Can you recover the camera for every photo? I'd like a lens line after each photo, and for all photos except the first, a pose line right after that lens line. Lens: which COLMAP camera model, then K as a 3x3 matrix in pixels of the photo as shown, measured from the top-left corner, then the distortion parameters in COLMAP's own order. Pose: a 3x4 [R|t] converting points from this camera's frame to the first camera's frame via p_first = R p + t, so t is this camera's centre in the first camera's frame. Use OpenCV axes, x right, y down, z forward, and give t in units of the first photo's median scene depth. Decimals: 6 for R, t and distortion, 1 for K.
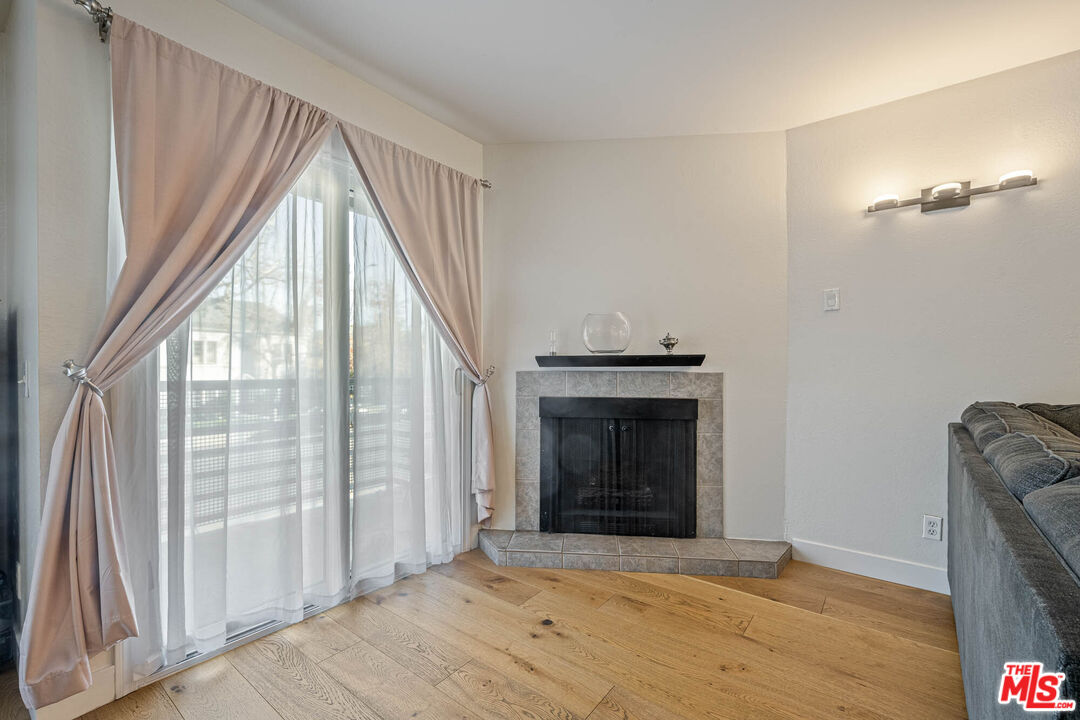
lens RADIAL K [[442.7, 0, 544.7], [0, 442.7, 371.6], [0, 0, 1]] dist [-0.000931, -0.000002]
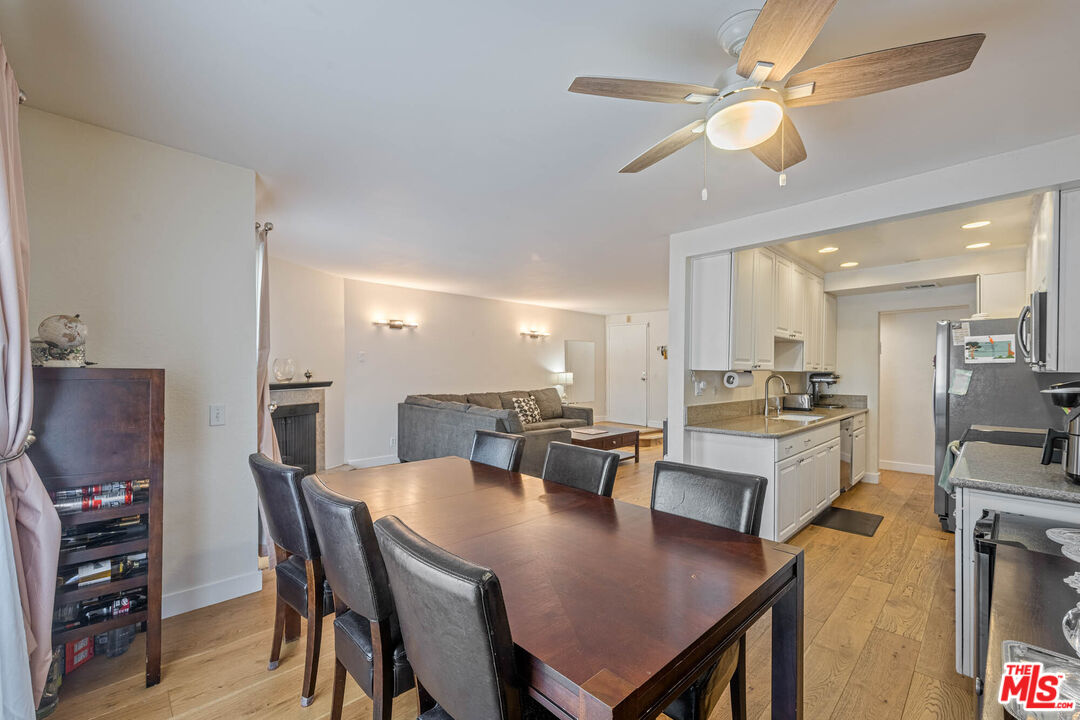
lens RADIAL K [[442.7, 0, 544.7], [0, 442.7, 371.6], [0, 0, 1]] dist [-0.000931, -0.000002]
pose [[0.165399, -0.008785, 0.986188, -1.486025], [0.015898, 0.999854, 0.006241, -0.077018], [-0.986099, 0.014646, 0.165514, -0.360203]]
